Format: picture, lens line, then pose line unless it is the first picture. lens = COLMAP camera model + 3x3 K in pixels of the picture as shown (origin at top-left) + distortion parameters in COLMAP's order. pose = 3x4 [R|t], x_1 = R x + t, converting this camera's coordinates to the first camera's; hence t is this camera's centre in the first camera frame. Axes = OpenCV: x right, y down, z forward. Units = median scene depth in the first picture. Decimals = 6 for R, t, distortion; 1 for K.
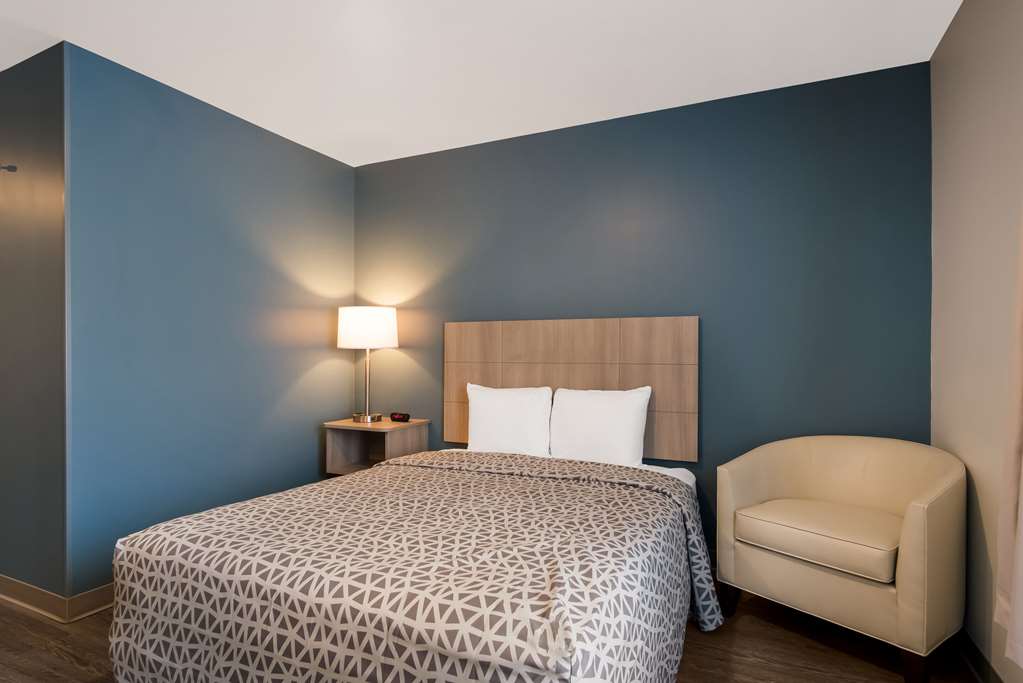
lens RADIAL K [[555.8, 0, 512.7], [0, 555.8, 344.7], [0, 0, 1]] dist [0.005223, 0.002249]
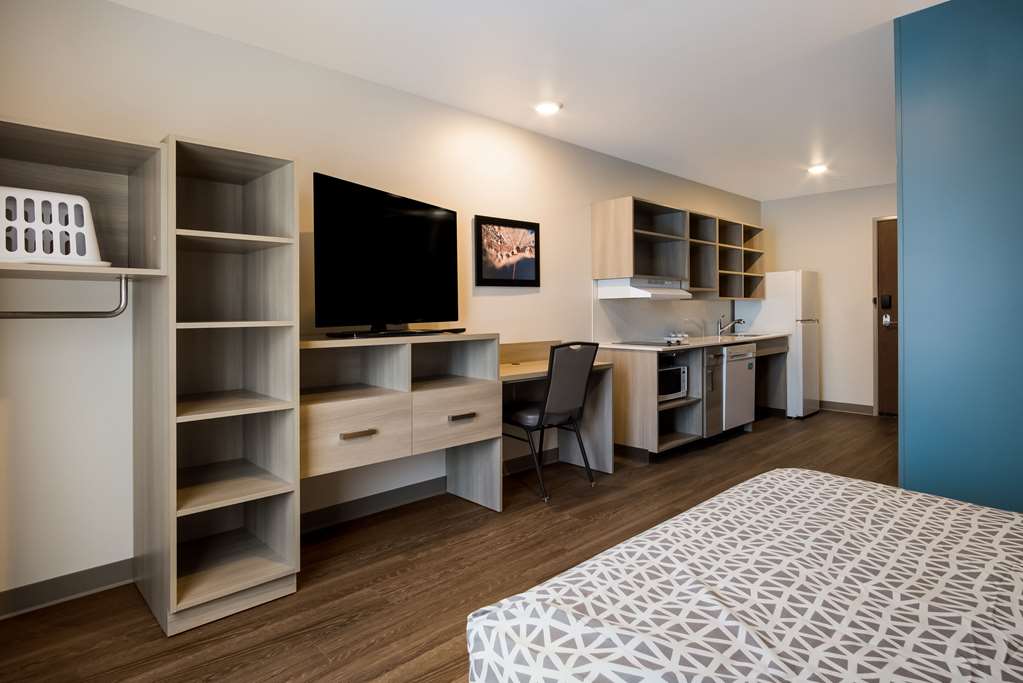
lens RADIAL K [[555.8, 0, 503.3], [0, 555.8, 315.0], [0, 0, 1]] dist [0.005223, 0.002249]
pose [[-0.344240, 0.020088, -0.938667, 0.644175], [0.024510, 0.999623, 0.012404, -0.014394], [0.938562, -0.018736, -0.344603, 0.876315]]
